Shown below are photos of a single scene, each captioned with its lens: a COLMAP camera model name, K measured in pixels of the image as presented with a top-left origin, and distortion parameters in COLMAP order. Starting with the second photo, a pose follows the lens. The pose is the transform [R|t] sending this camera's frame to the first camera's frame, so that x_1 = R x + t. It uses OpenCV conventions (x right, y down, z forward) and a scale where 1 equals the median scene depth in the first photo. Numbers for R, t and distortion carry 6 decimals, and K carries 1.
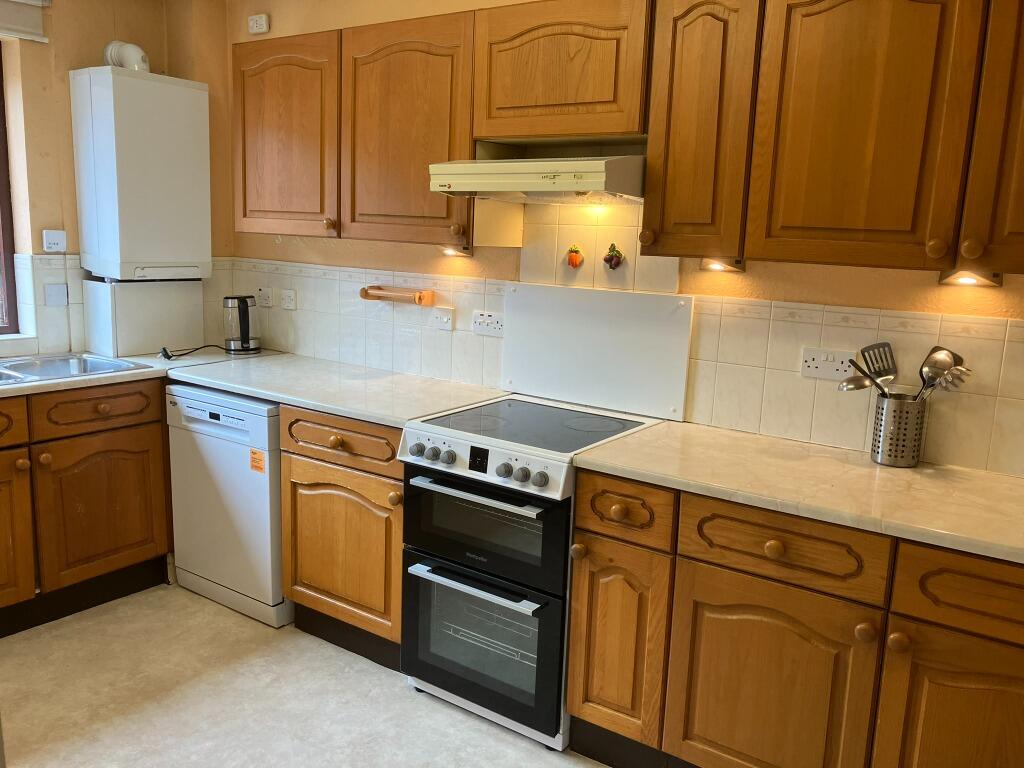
lens RADIAL K [[842.3, 0, 512.0], [0, 842.3, 387.3], [0, 0, 1]] dist [0.032480, -0.037618]
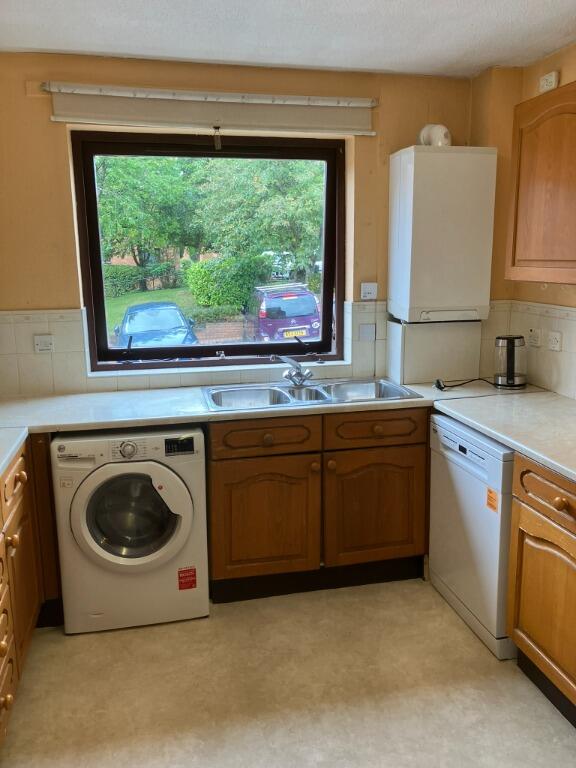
lens RADIAL K [[631.7, 0, 296.8], [0, 631.7, 381.0], [0, 0, 1]] dist [0.032480, -0.037618]
pose [[0.745904, 0.082077, -0.660977, 0.028122], [-0.082886, 0.996103, 0.030156, -0.066724], [0.660876, 0.032292, 0.749800, 0.254186]]
